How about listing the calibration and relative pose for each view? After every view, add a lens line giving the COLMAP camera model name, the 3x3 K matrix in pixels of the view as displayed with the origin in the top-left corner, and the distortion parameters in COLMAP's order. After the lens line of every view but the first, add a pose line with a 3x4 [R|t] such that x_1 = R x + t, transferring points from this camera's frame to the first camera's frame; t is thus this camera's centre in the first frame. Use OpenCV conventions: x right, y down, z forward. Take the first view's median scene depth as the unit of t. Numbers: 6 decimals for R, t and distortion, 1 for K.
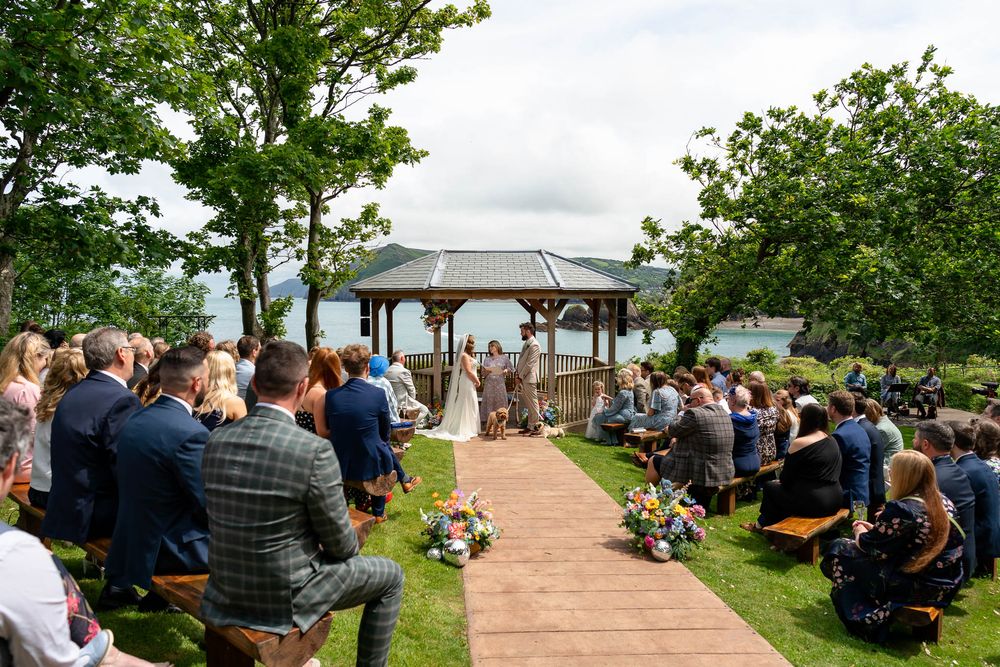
lens RADIAL K [[697.3, 0, 478.2], [0, 697.3, 347.4], [0, 0, 1]] dist [0.005563, 0.003441]
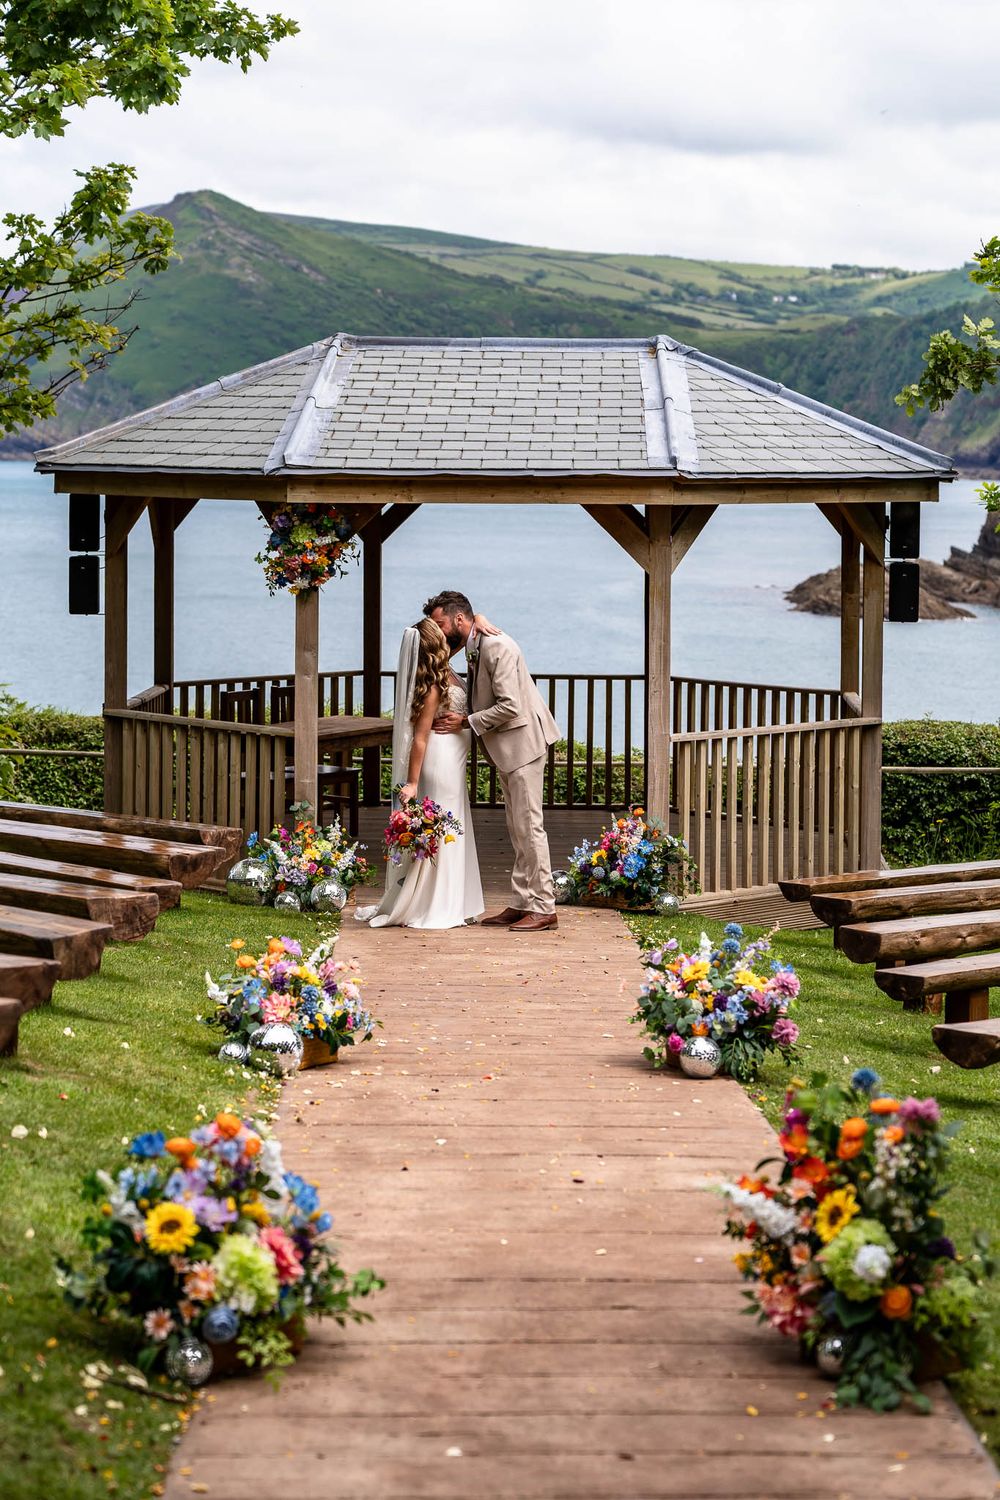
lens RADIAL K [[3268.6, 0, 500.1], [0, 3268.6, 598.3], [0, 0, 1]] dist [0.010441, -0.128518]
pose [[0.999529, 0.010308, -0.028913, 0.069697], [-0.010999, 0.999656, -0.023825, 0.010390], [0.028658, 0.024131, 0.999298, -0.478080]]
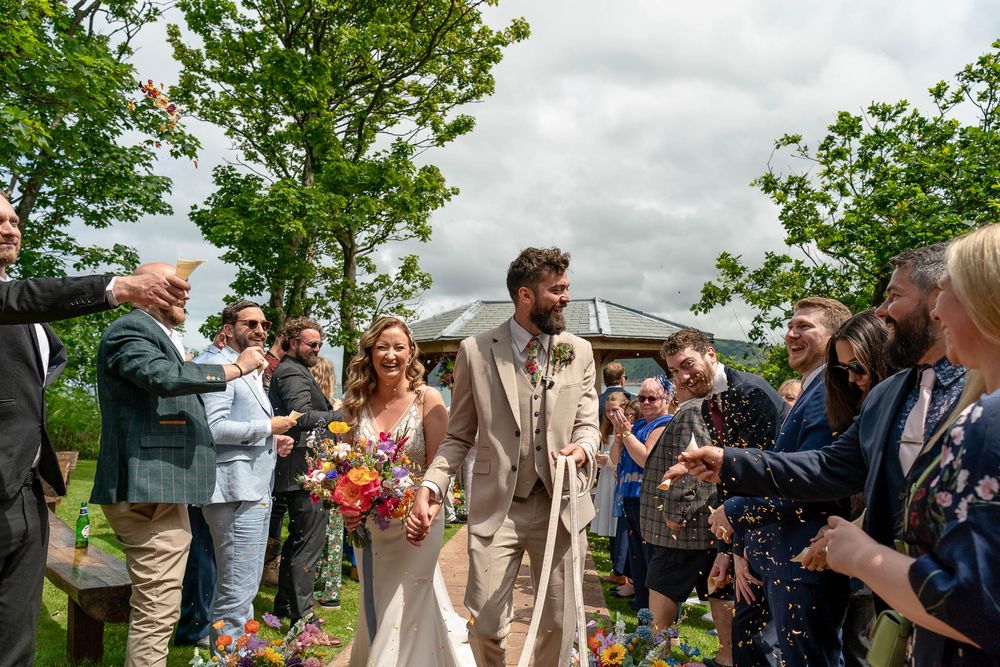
lens RADIAL K [[705.7, 0, 500.2], [0, 705.7, 354.7], [0, 0, 1]] dist [-0.002308, -0.002290]
pose [[0.991605, -0.014899, -0.128443, 0.092774], [0.001031, 0.994219, -0.107362, 0.019999], [0.129301, 0.106328, 0.985888, 0.177152]]
